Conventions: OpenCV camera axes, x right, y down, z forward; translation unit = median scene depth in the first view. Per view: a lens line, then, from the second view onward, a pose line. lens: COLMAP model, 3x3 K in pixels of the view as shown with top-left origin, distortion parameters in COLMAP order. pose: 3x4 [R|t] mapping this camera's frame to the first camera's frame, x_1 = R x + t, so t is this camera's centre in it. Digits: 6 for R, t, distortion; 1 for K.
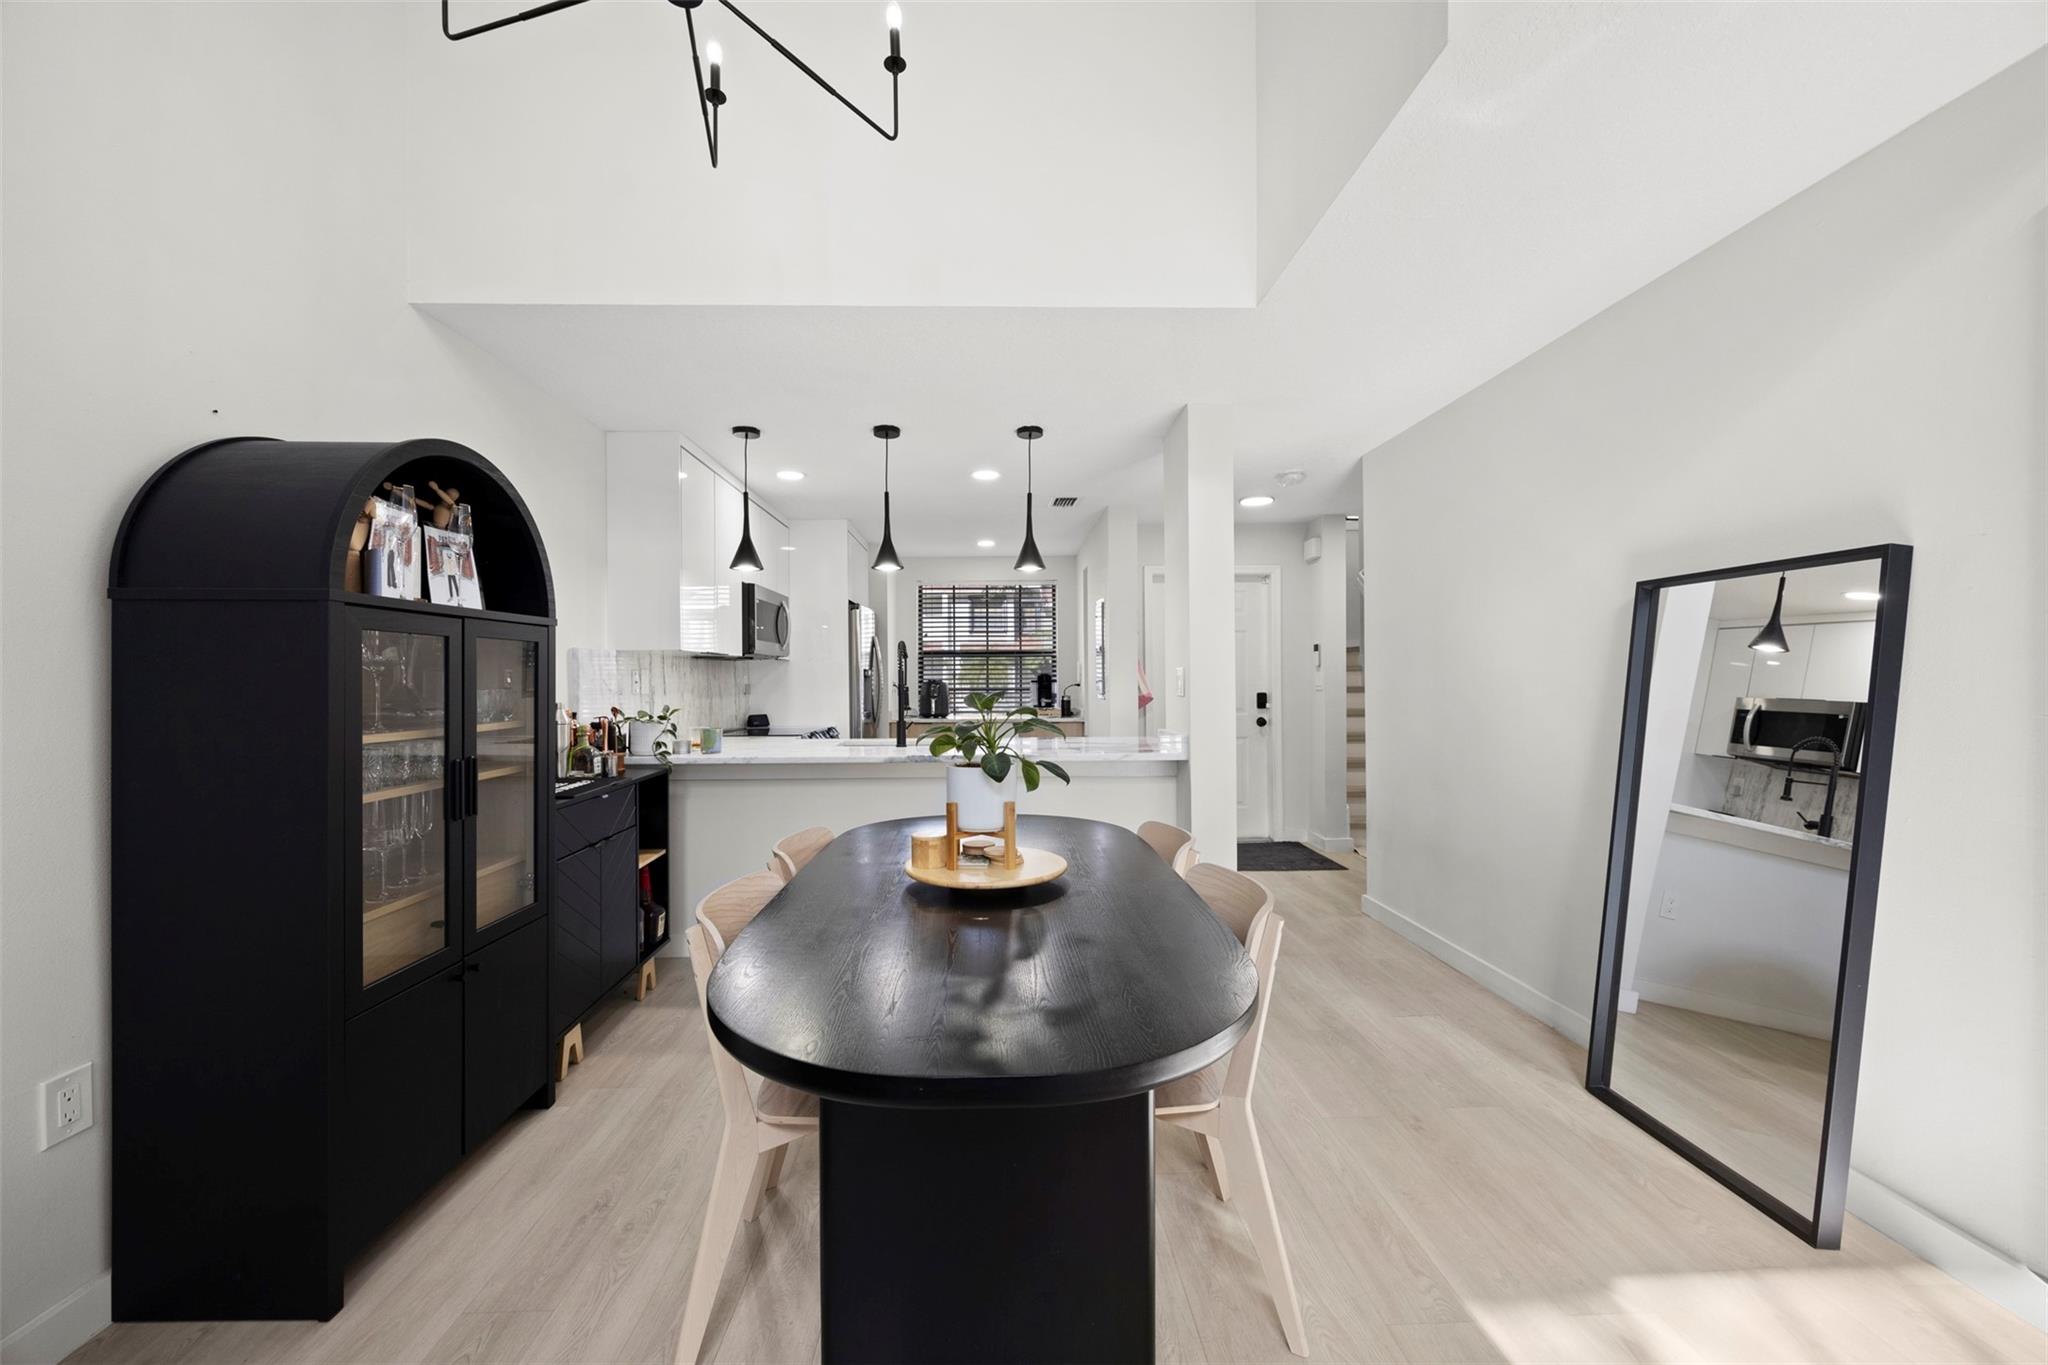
lens RADIAL K [[778.8, 0, 1008.9], [0, 778.8, 680.0], [0, 0, 1]] dist [-0.006419, 0.000748]
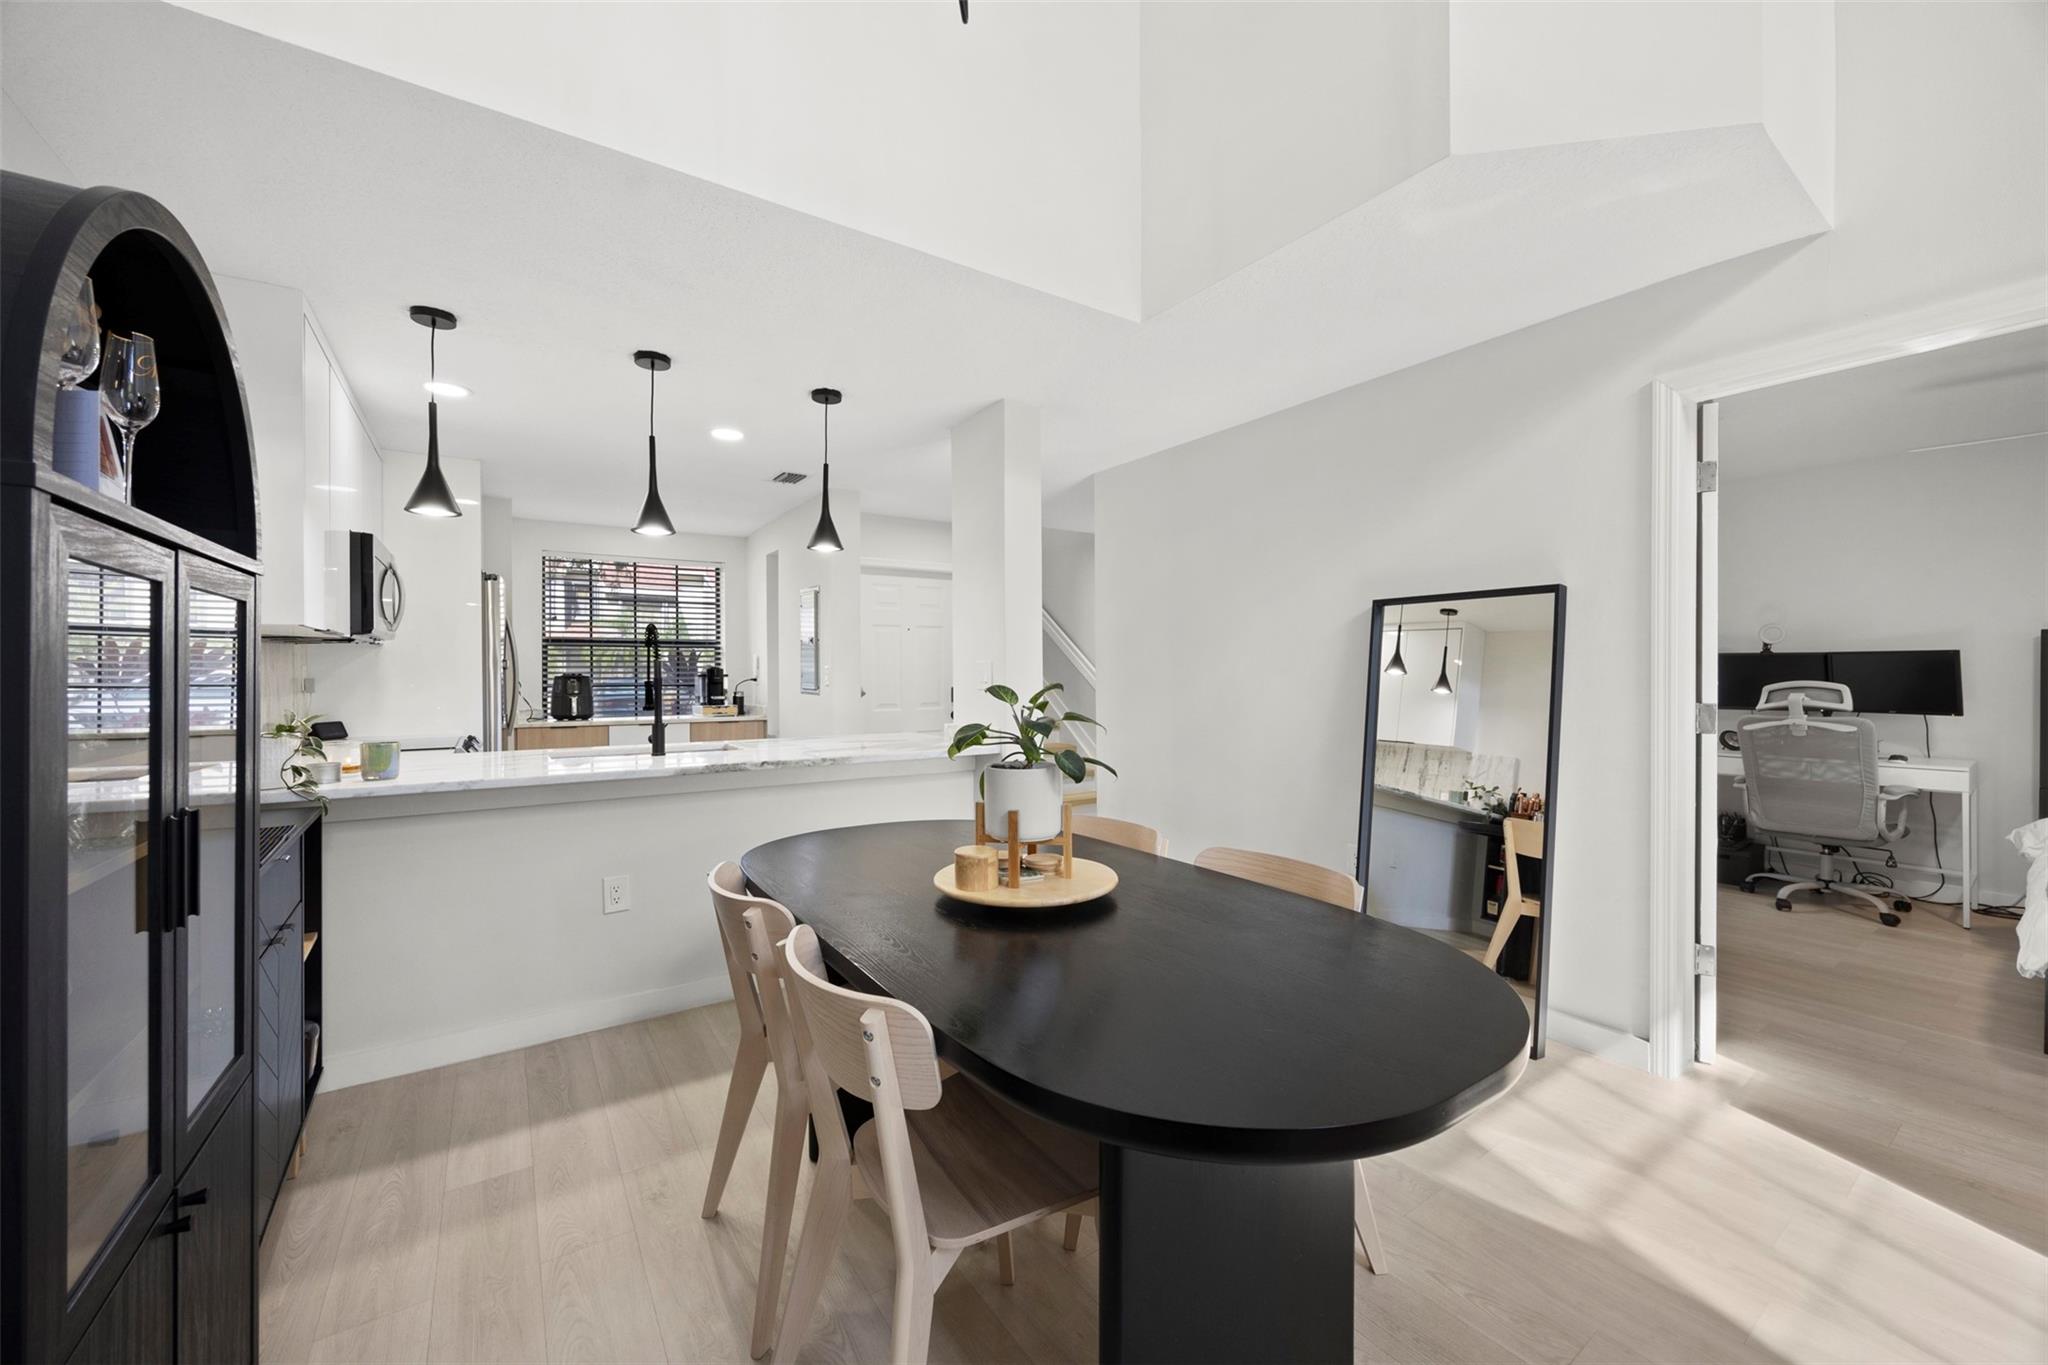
lens RADIAL K [[778.8, 0, 1017.3], [0, 778.8, 673.0], [0, 0, 1]] dist [-0.006419, 0.000748]
pose [[0.842166, 0.003839, 0.539205, -0.174973], [-0.001704, 0.999989, -0.004459, 0.002577], [-0.539216, 0.002837, 0.842163, 0.083744]]
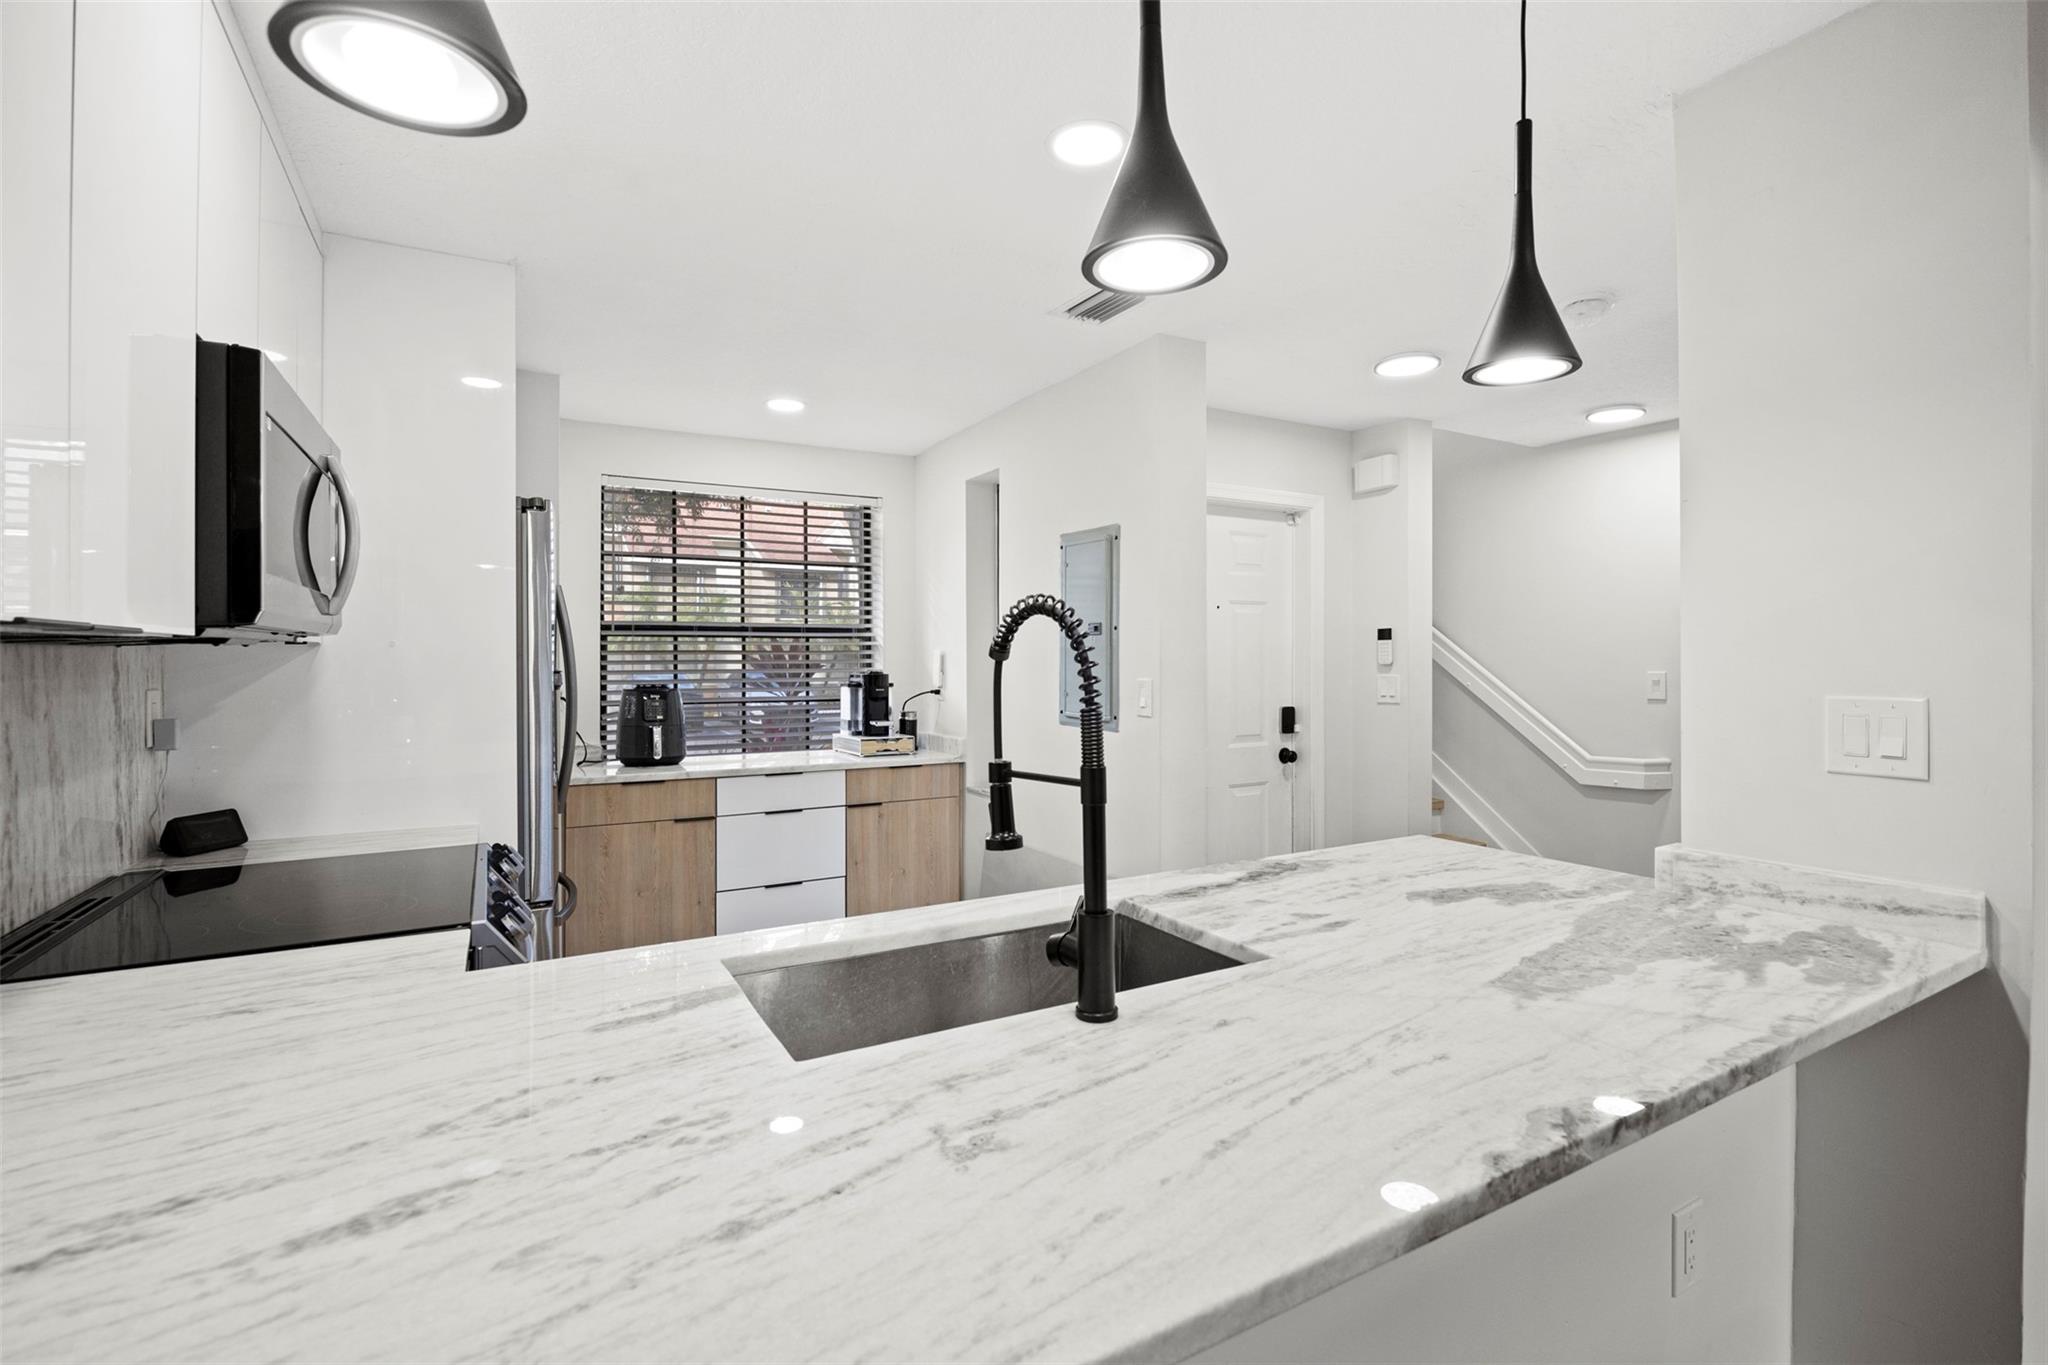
lens RADIAL K [[918.5, 0, 1019.5], [0, 918.5, 655.5], [0, 0, 1]] dist [-0.008270, 0.000247]
pose [[0.878931, 0.007009, 0.476898, -0.203906], [-0.004147, 0.999967, -0.007055, -0.018355], [-0.476932, 0.004223, 0.878930, 0.502089]]
